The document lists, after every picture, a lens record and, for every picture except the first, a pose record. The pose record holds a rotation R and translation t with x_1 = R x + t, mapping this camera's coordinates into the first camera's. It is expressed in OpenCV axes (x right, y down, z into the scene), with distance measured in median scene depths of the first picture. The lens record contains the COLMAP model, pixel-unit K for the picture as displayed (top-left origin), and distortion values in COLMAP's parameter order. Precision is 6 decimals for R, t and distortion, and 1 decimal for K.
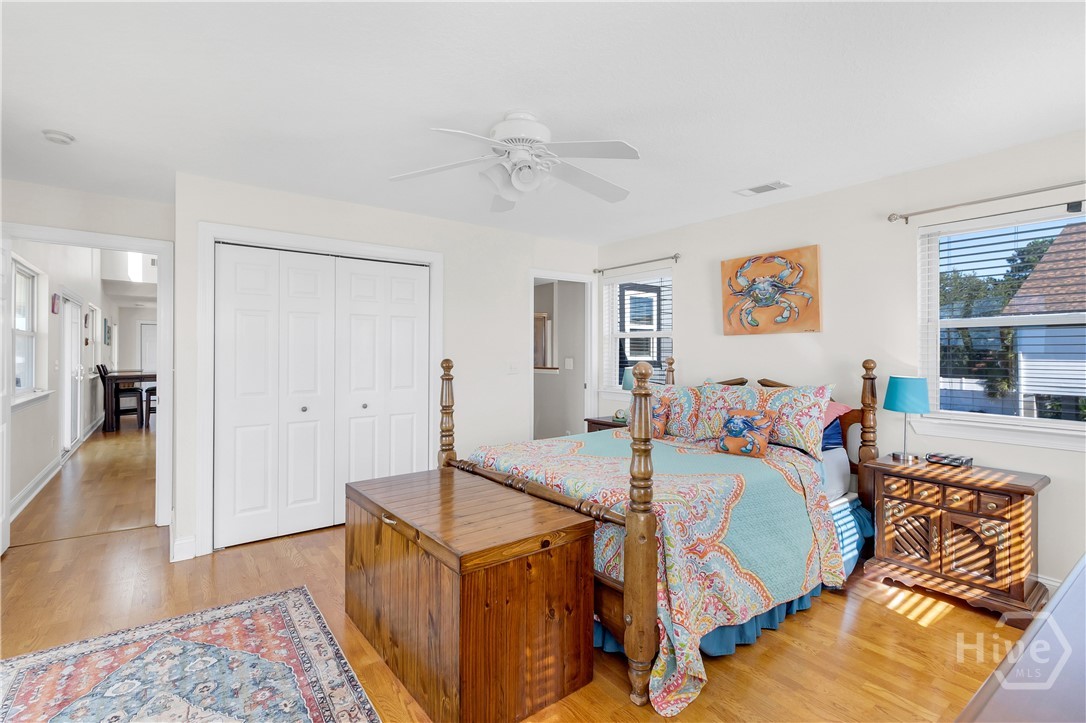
lens RADIAL K [[511.0, 0, 536.5], [0, 511.0, 349.6], [0, 0, 1]] dist [-0.000369, 0.000198]
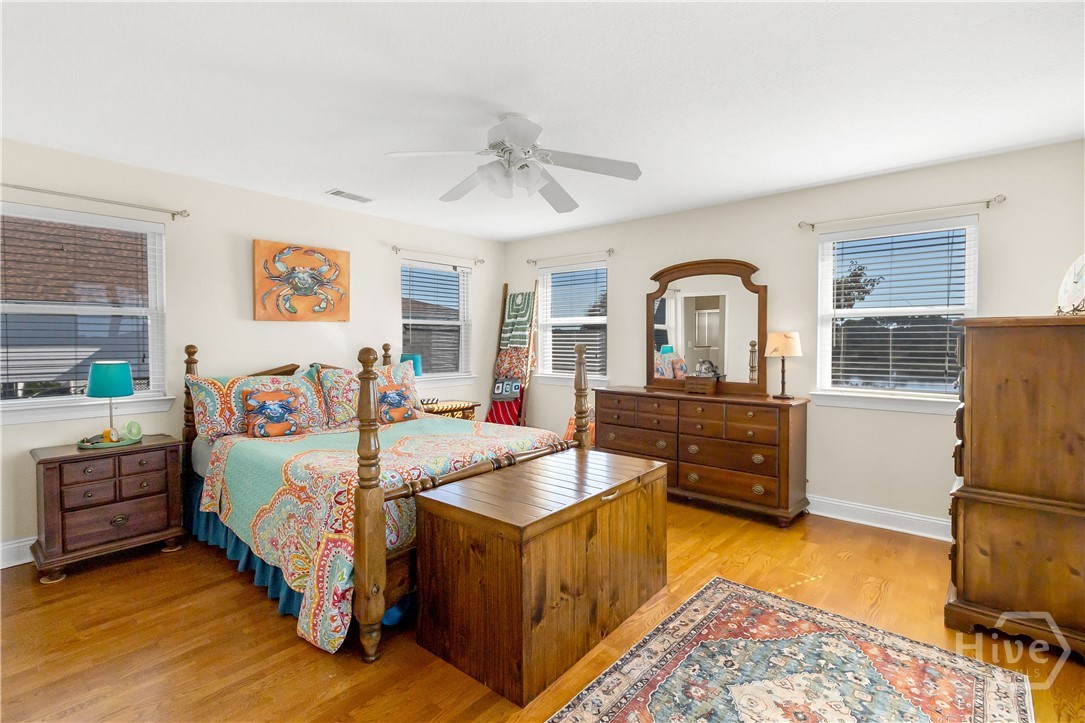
lens RADIAL K [[504.3, 0, 537.8], [0, 504.3, 357.1], [0, 0, 1]] dist [0.001959, 0.000112]
pose [[-0.221786, -0.038754, 0.974325, -0.737318], [-0.008602, 0.999249, 0.037788, 0.000299], [-0.975057, -0.000001, -0.221953, 0.803843]]
